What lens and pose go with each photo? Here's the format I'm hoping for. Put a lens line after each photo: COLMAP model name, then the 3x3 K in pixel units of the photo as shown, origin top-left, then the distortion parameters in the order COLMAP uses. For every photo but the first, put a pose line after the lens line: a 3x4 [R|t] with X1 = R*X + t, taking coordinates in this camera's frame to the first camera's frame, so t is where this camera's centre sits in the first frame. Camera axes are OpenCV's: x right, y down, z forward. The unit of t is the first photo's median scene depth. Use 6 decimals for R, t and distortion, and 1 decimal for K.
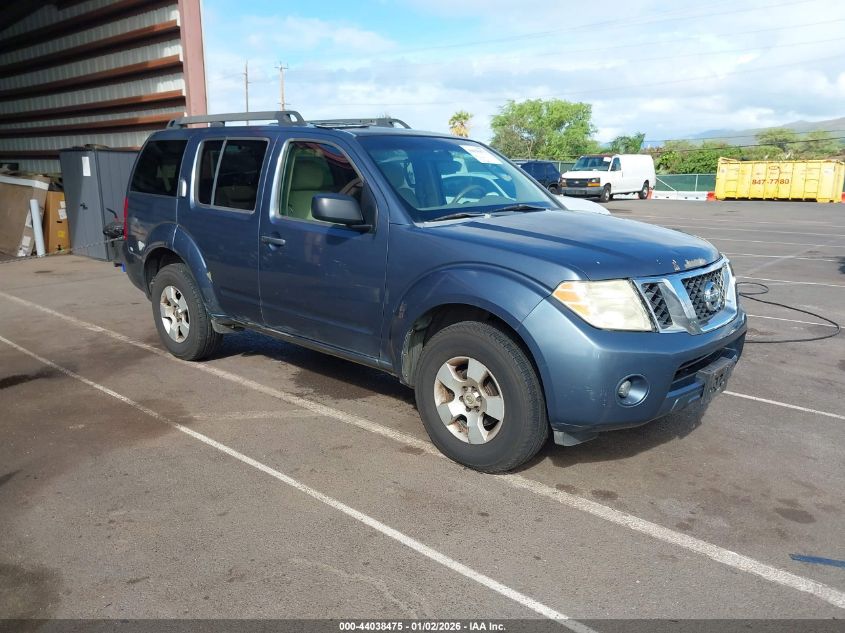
lens RADIAL K [[684.9, 0, 421.6], [0, 684.9, 315.2], [0, 0, 1]] dist [0.010151, -0.019136]
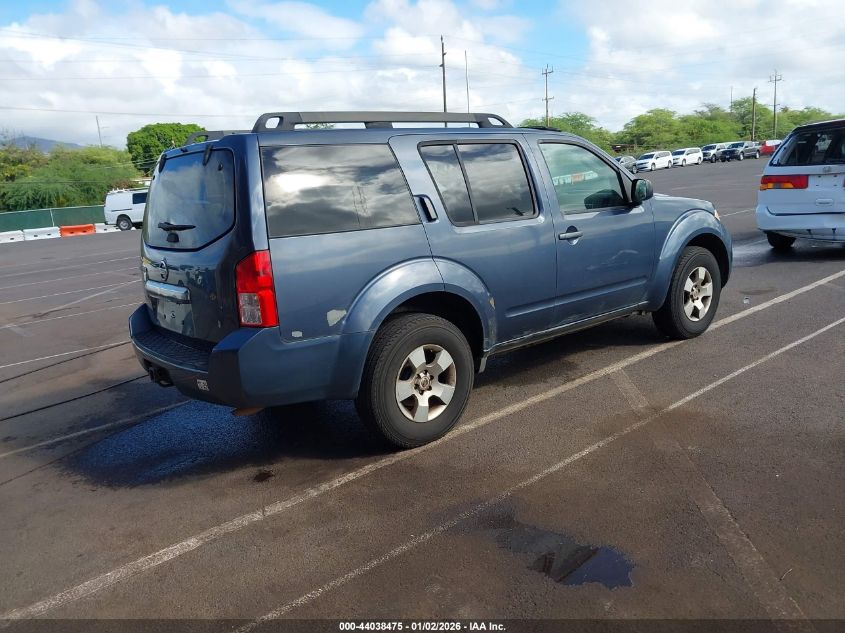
lens RADIAL K [[684.9, 0, 423.1], [0, 684.9, 315.8], [0, 0, 1]] dist [0.010151, -0.019136]
pose [[0.118103, -0.215568, 0.969320, -1.141490], [0.281253, 0.943441, 0.175545, -0.214981], [-0.952338, 0.251892, 0.172053, 0.944744]]
